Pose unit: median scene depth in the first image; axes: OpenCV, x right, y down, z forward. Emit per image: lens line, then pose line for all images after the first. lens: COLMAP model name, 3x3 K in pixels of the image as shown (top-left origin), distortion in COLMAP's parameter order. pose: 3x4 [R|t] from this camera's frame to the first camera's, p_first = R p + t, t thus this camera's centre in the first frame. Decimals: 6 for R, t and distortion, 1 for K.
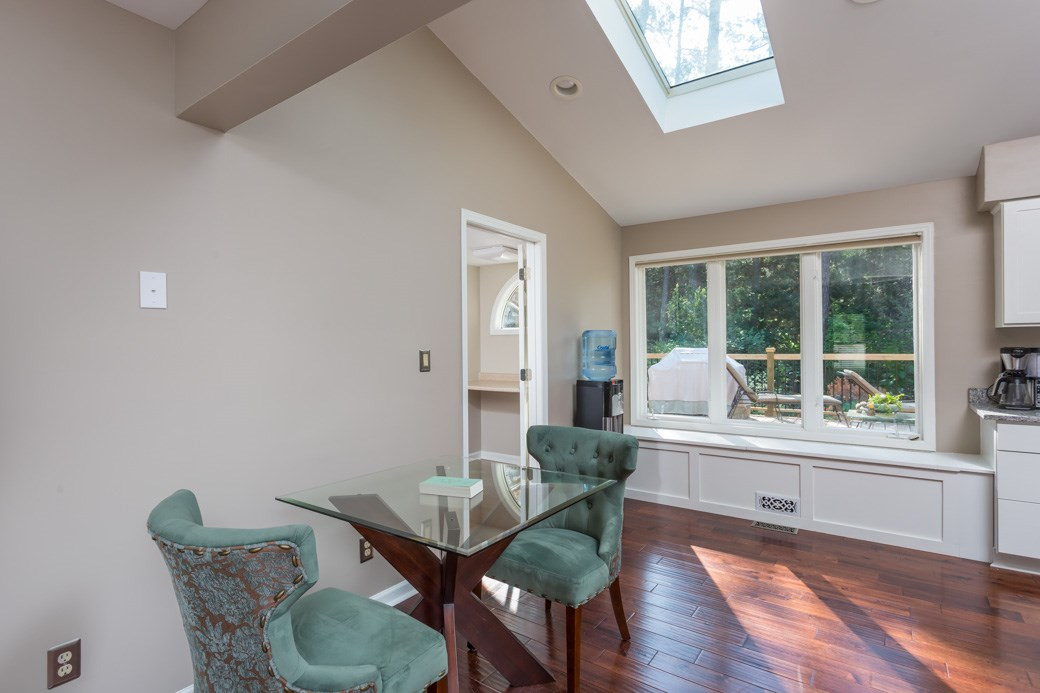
lens RADIAL K [[487.9, 0, 539.0], [0, 487.9, 349.7], [0, 0, 1]] dist [0.029628, -0.000033]
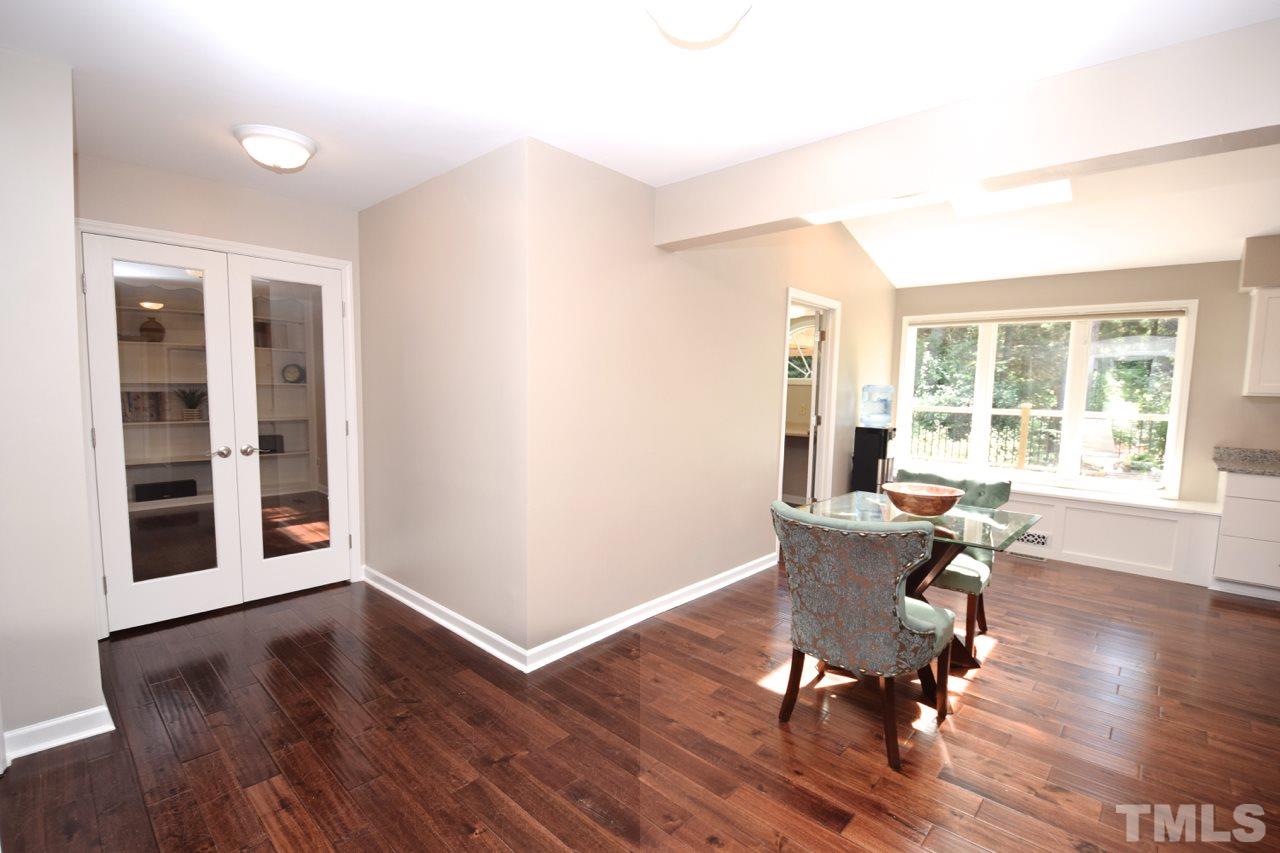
lens RADIAL K [[560.5, 0, 644.1], [0, 560.5, 442.3], [0, 0, 1]] dist [0.026003, -0.029390]
pose [[0.989666, 0.046721, -0.135568, -0.242281], [-0.034456, 0.995213, 0.091452, -0.006328], [0.139192, -0.085836, 0.986538, -0.411702]]
